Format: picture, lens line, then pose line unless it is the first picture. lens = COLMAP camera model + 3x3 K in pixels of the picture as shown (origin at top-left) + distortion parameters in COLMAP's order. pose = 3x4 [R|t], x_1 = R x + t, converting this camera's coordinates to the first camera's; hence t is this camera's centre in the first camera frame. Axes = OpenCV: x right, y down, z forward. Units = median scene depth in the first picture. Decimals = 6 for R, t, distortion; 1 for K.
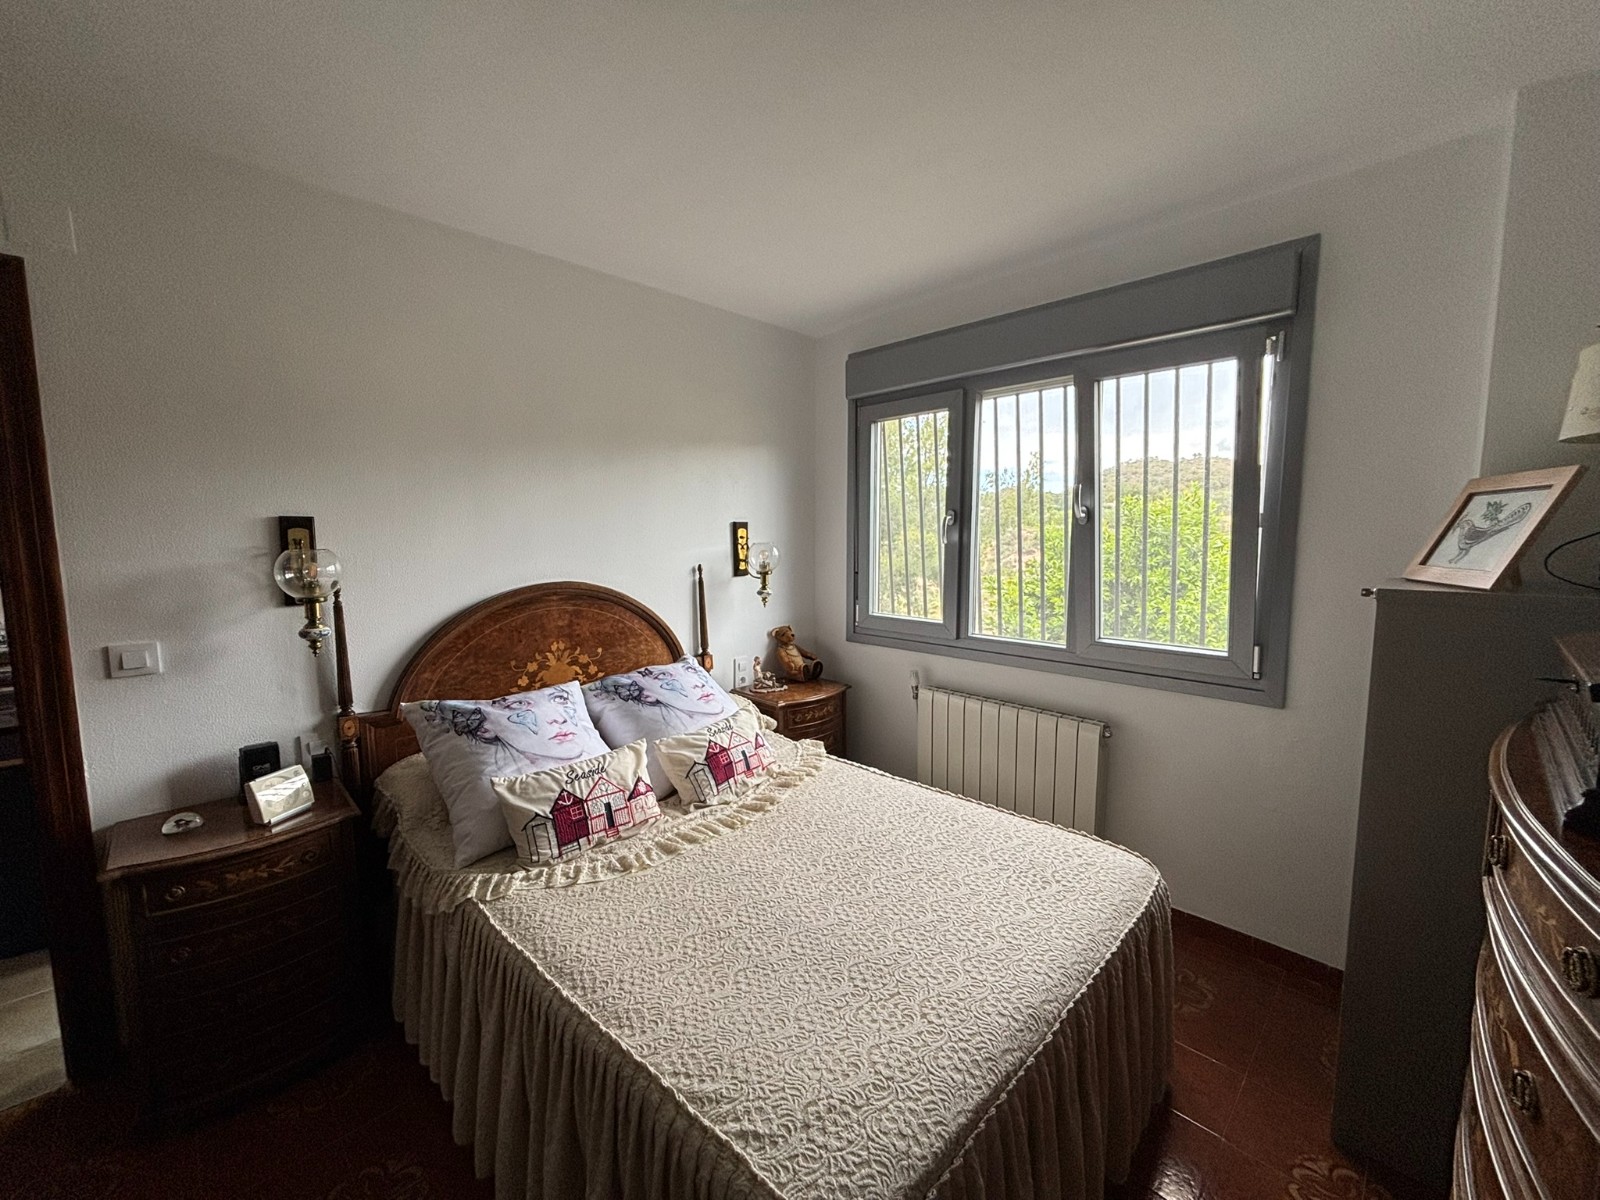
lens RADIAL K [[646.4, 0, 794.0], [0, 646.4, 595.1], [0, 0, 1]] dist [-0.003797, 0.001076]
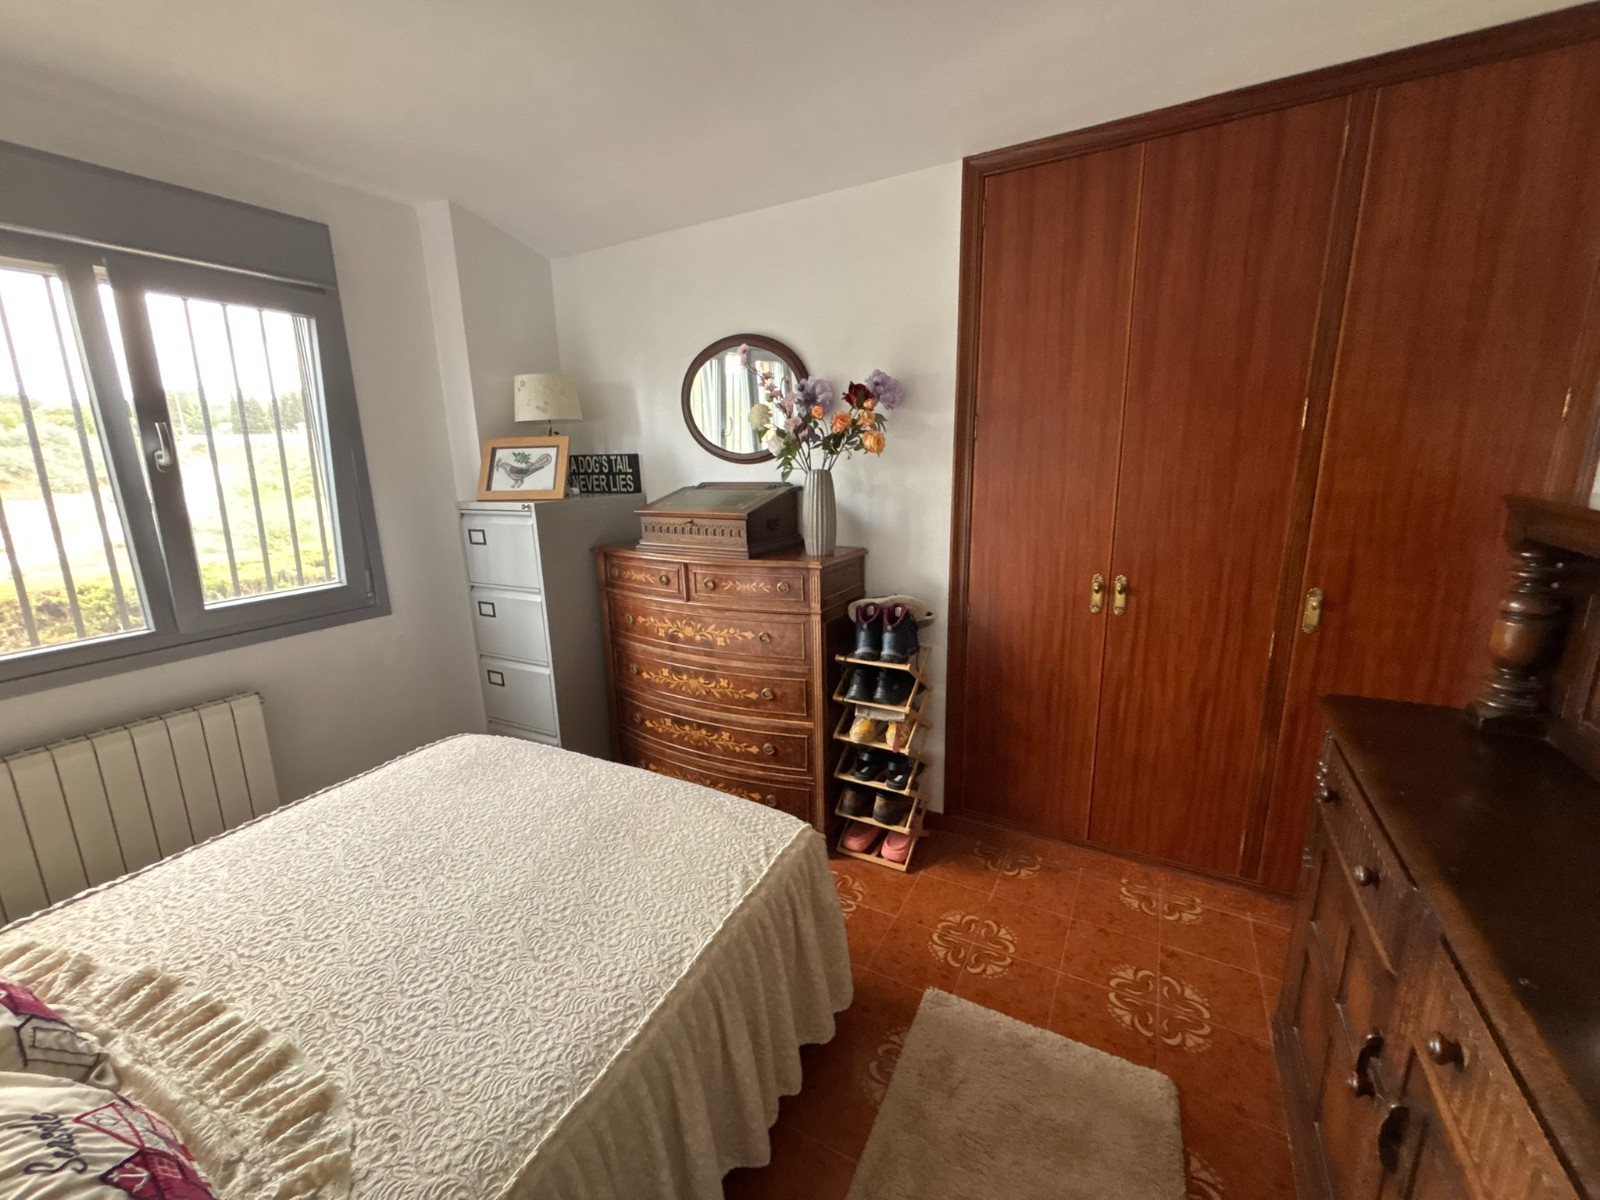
lens RADIAL K [[646.4, 0, 795.1], [0, 646.4, 600.7], [0, 0, 1]] dist [-0.003797, 0.001076]
pose [[-0.288163, -0.201394, 0.936164, -0.658190], [0.116512, 0.962996, 0.243031, -0.066421], [-0.950467, 0.179107, -0.254035, 0.551841]]
